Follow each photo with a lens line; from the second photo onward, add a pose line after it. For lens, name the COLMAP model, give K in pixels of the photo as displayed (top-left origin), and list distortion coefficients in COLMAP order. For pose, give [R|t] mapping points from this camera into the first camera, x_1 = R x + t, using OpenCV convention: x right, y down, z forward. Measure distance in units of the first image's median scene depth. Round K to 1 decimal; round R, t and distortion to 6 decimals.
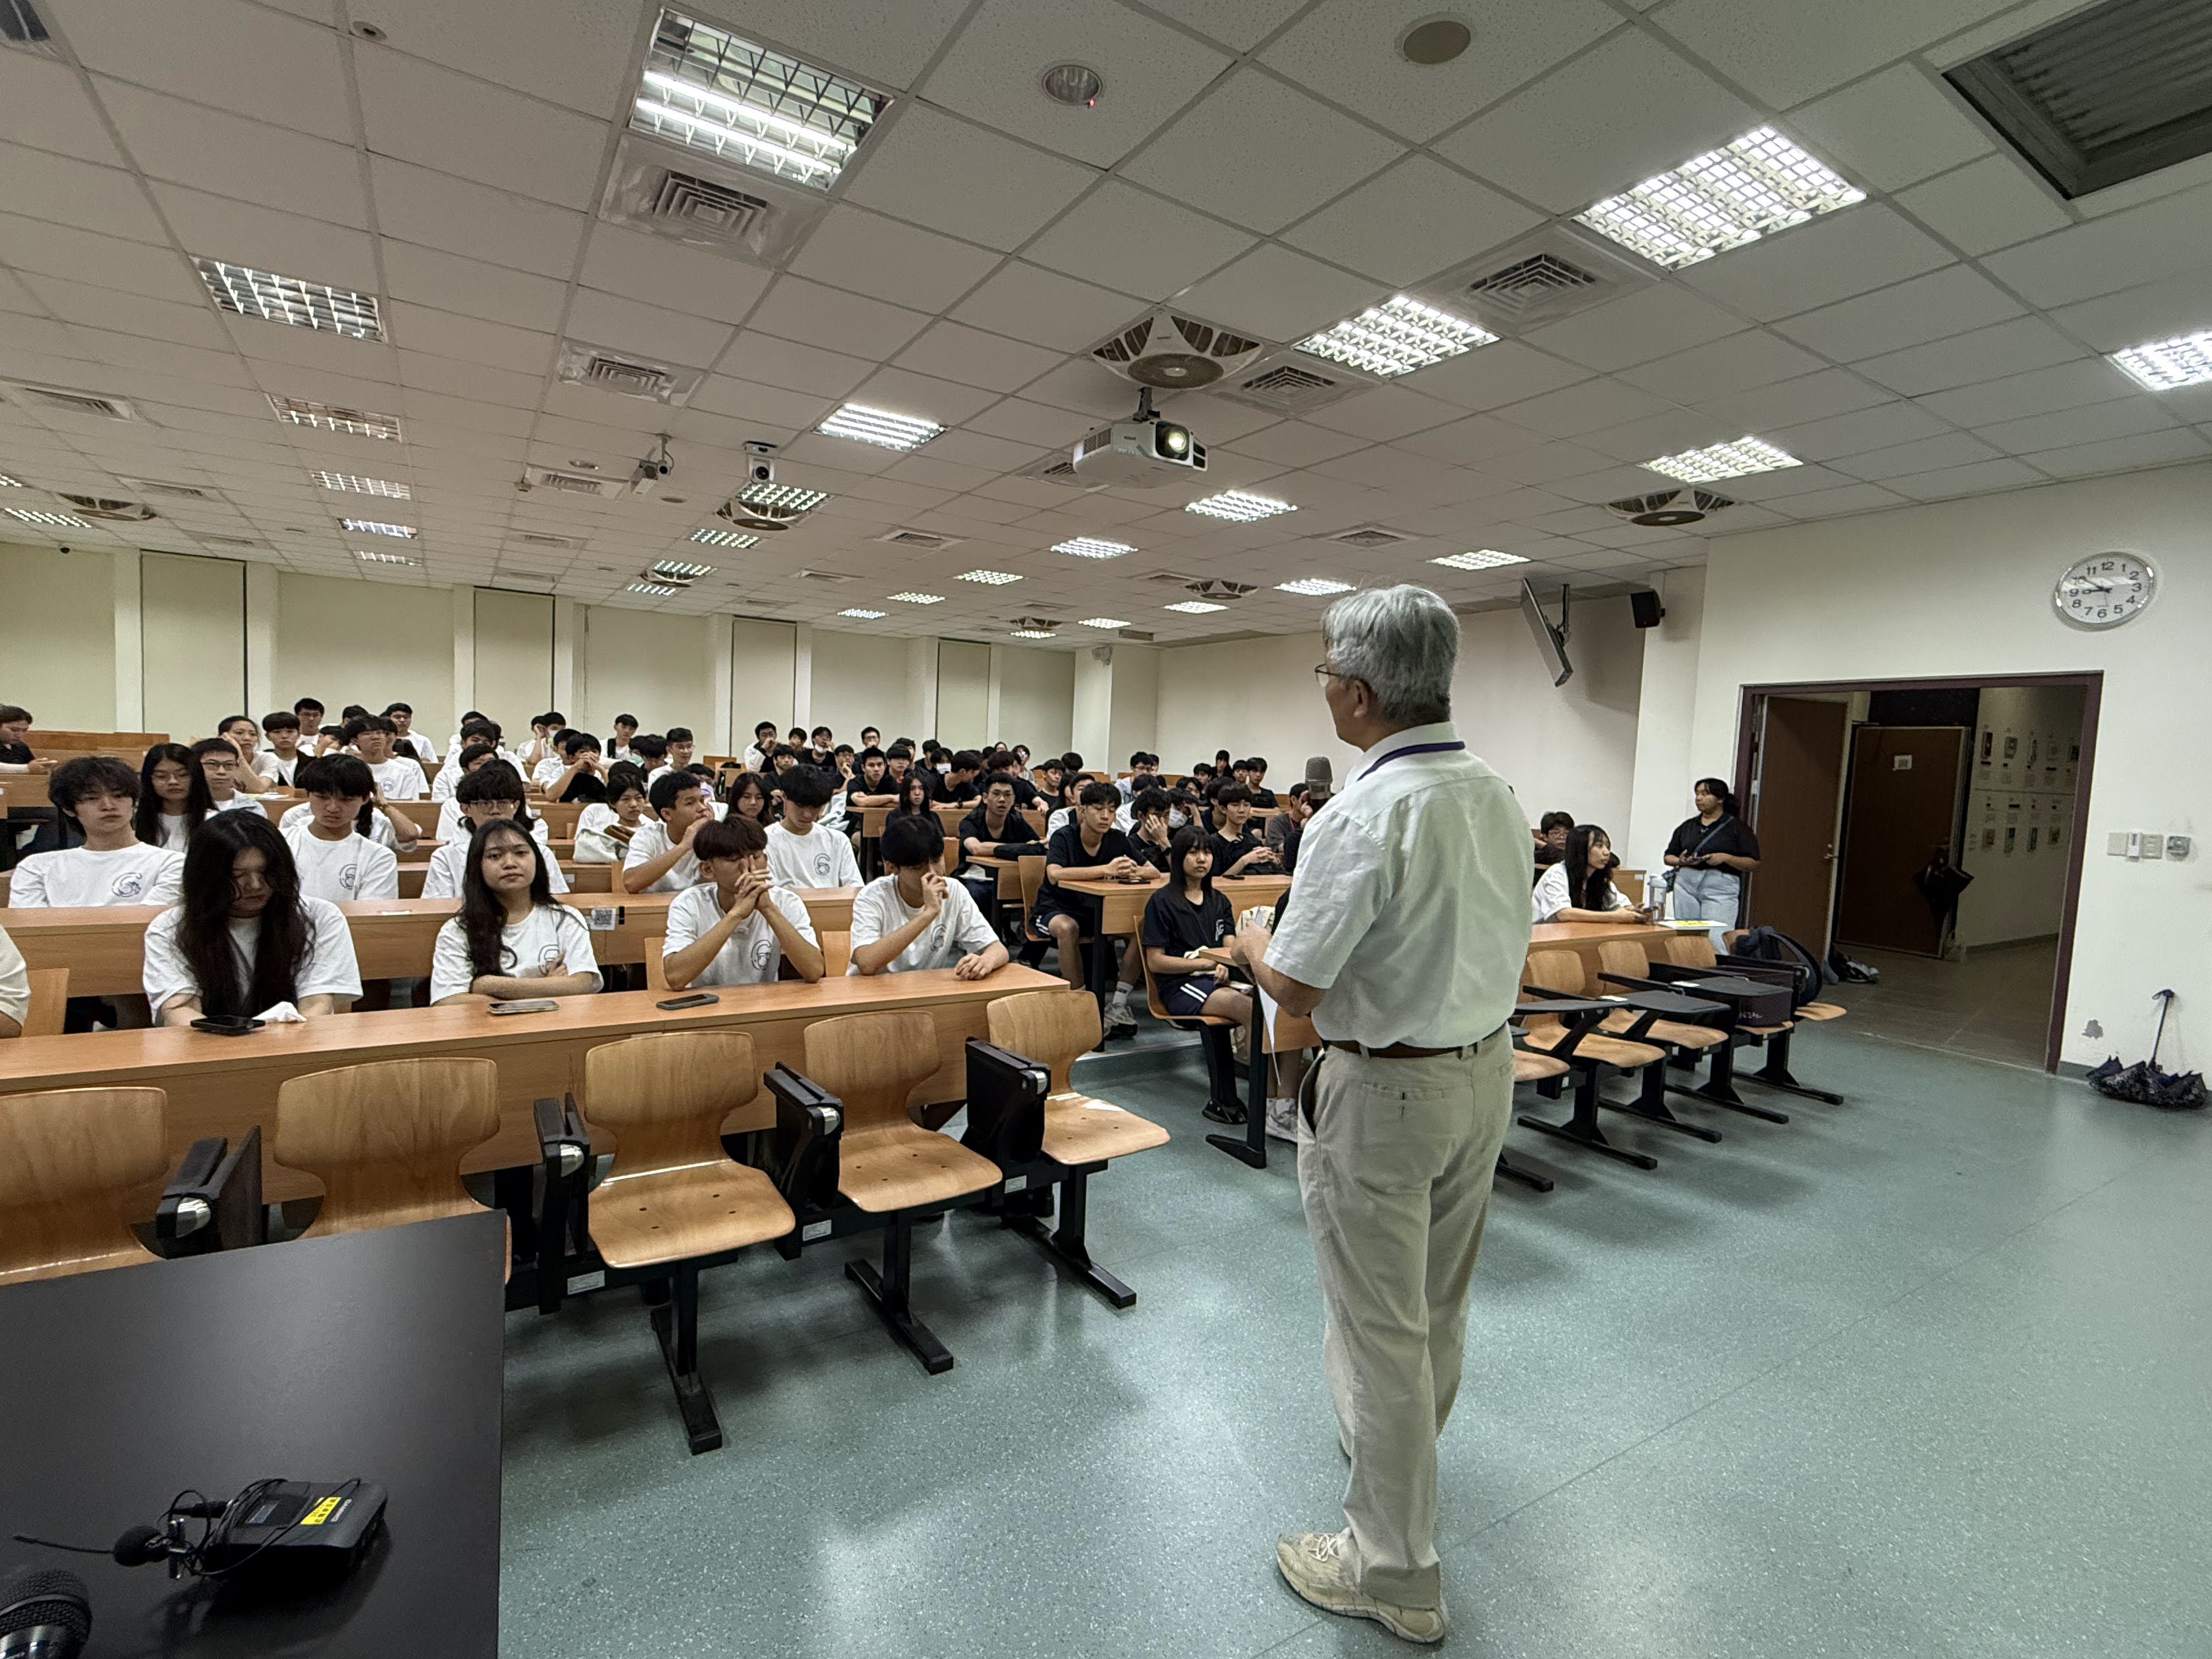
lens RADIAL K [[1034.1, 0, 1108.3], [0, 1034.1, 834.6], [0, 0, 1]] dist [0.000286, -0.001161]
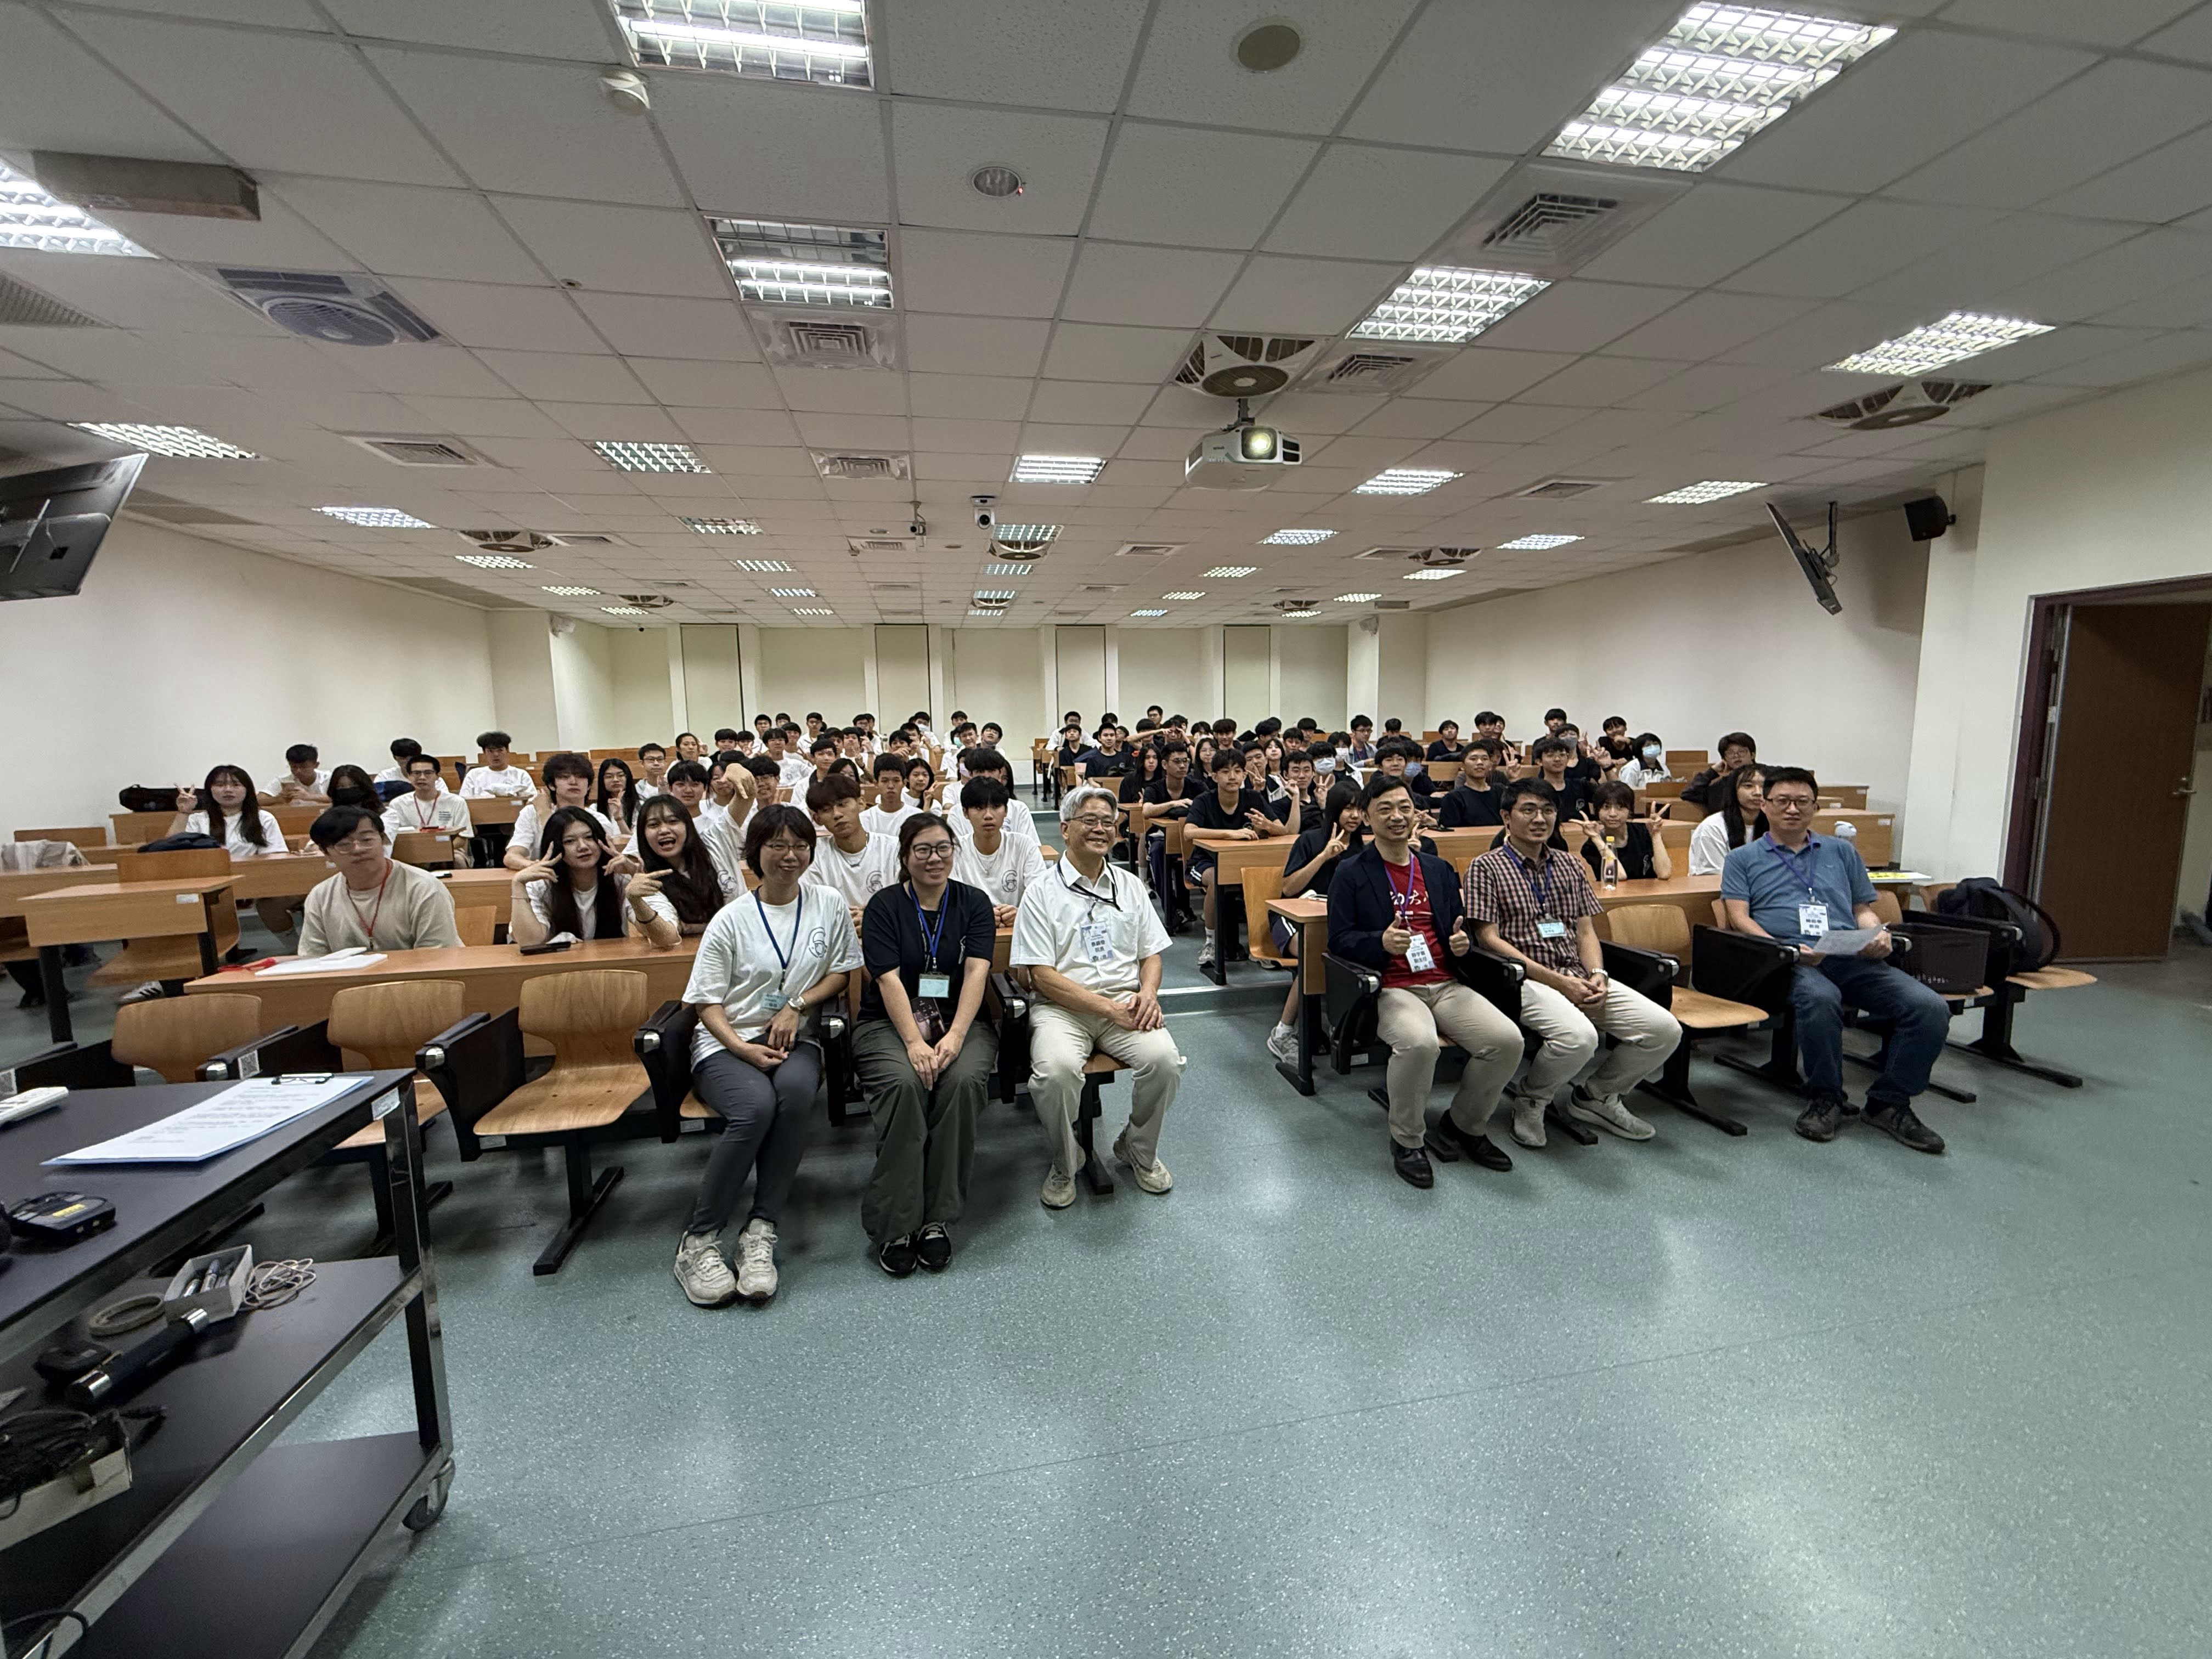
lens RADIAL K [[885.1, 0, 1106.0], [0, 885.1, 829.5], [0, 0, 1]] dist [-0.000483, -0.000001]
pose [[0.927644, -0.017155, -0.373071, 0.227809], [0.033932, 0.998684, 0.038450, -0.007079], [0.371920, -0.048327, 0.927006, 0.032334]]
